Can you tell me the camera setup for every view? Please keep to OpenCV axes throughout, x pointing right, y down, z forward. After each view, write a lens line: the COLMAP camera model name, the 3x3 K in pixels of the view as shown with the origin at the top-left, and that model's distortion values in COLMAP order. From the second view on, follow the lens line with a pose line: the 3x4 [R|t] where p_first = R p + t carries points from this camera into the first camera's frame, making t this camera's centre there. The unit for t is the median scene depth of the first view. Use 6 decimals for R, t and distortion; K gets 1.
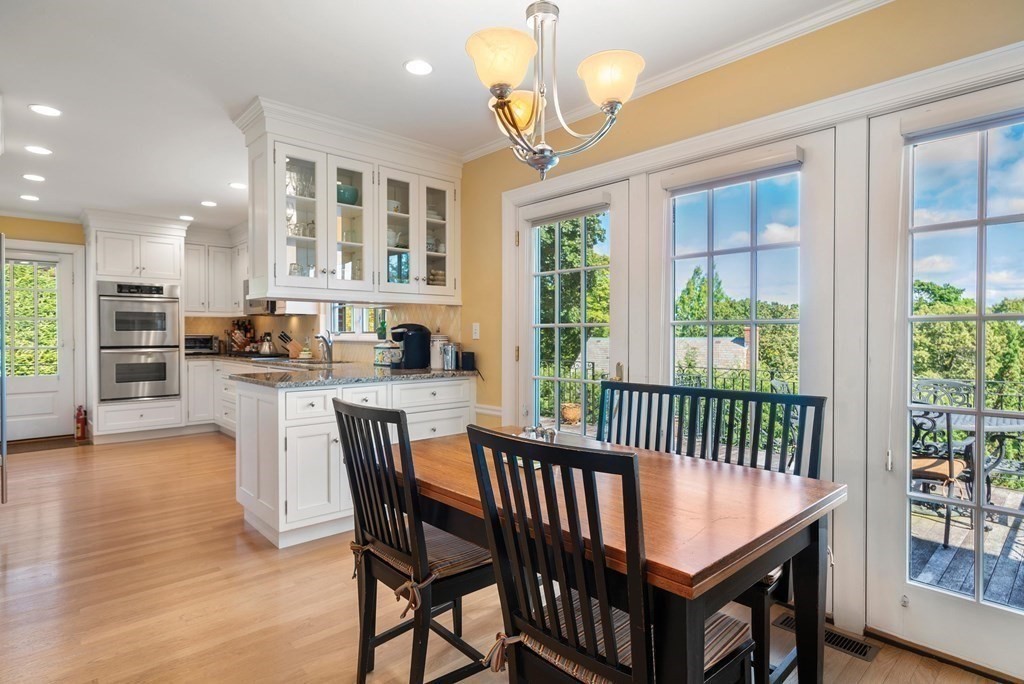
lens RADIAL K [[545.8, 0, 516.7], [0, 545.8, 340.5], [0, 0, 1]] dist [0.000941, 0.002409]
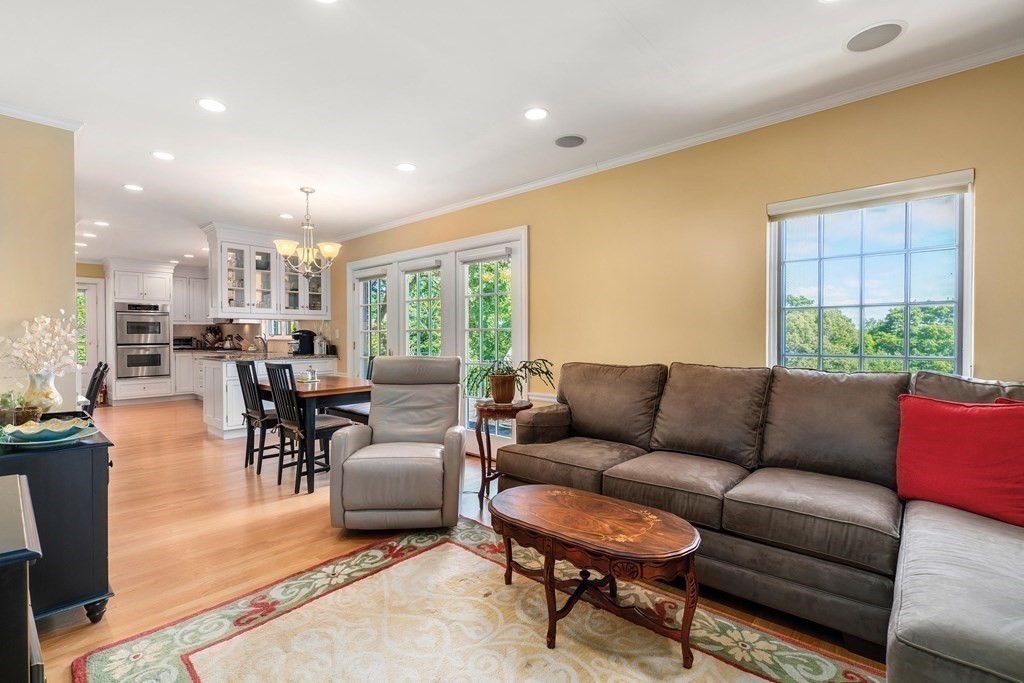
lens RADIAL K [[467.2, 0, 516.3], [0, 467.2, 341.4], [0, 0, 1]] dist [-0.009502, 0.000155]
pose [[0.995402, -0.002822, 0.095739, 0.246485], [0.002653, 0.999995, 0.001888, 0.004664], [-0.095744, -0.001625, 0.995405, -0.424944]]
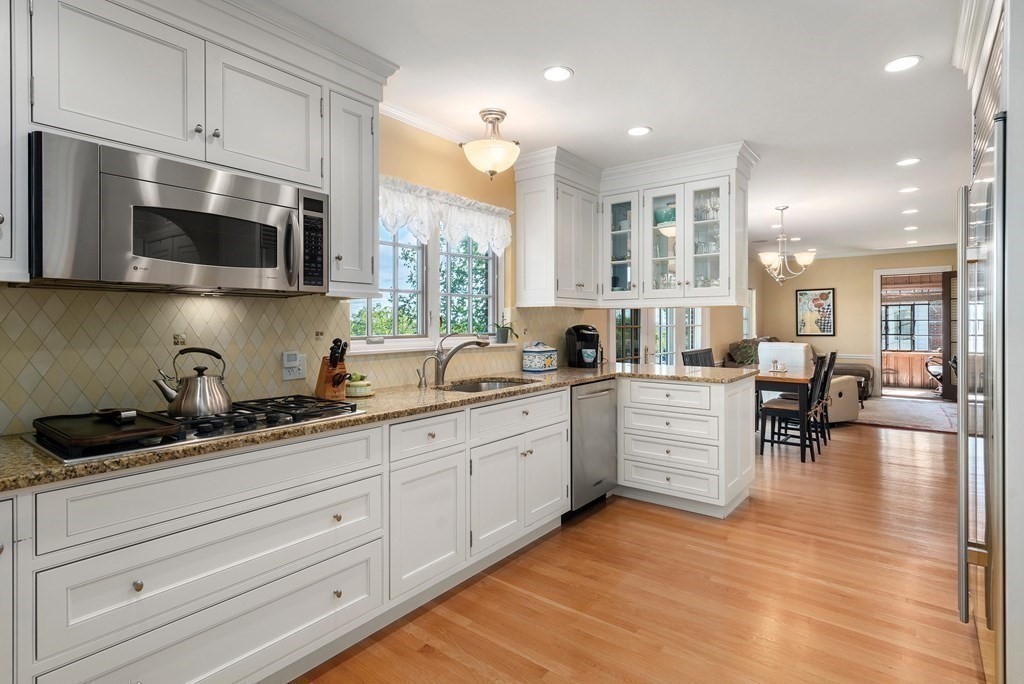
lens RADIAL K [[509.9, 0, 513.9], [0, 509.9, 324.4], [0, 0, 1]] dist [0.013896, 0.000892]
pose [[-0.156420, -0.004876, 0.987679, -0.789537], [0.012796, 0.999894, 0.006962, -0.027578], [-0.987608, 0.013727, -0.156341, 0.876395]]
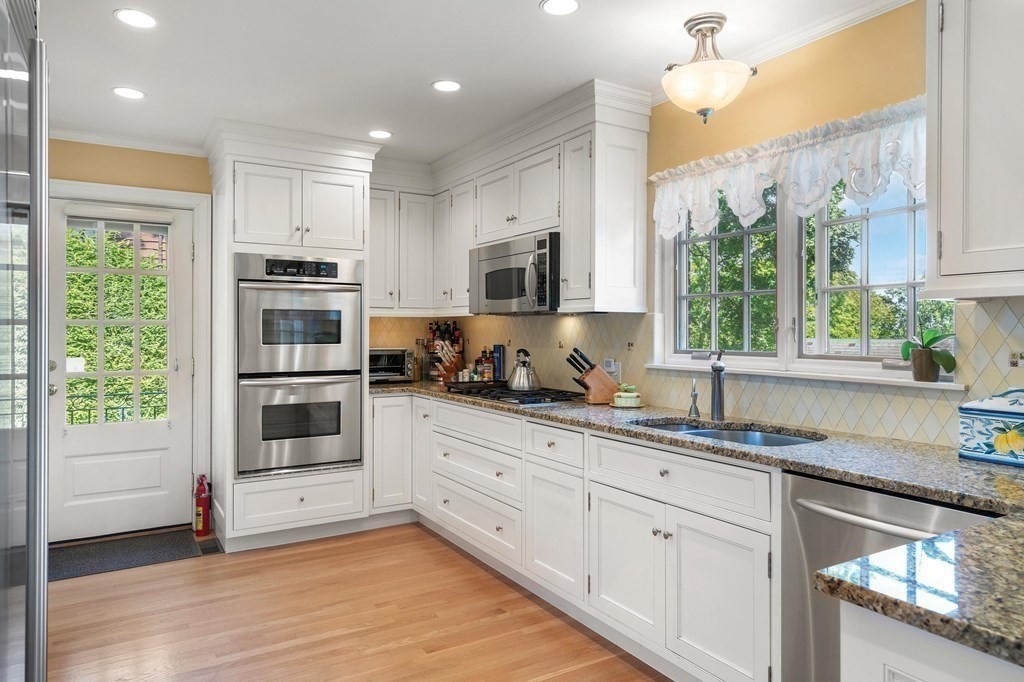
lens RADIAL K [[651.8, 0, 509.9], [0, 651.8, 331.6], [0, 0, 1]] dist [0.007169, 0.000035]
pose [[0.979909, 0.002073, -0.199436, -0.352017], [-0.004149, 0.999941, -0.009994, -0.024348], [0.199403, 0.010621, 0.979860, 0.399512]]
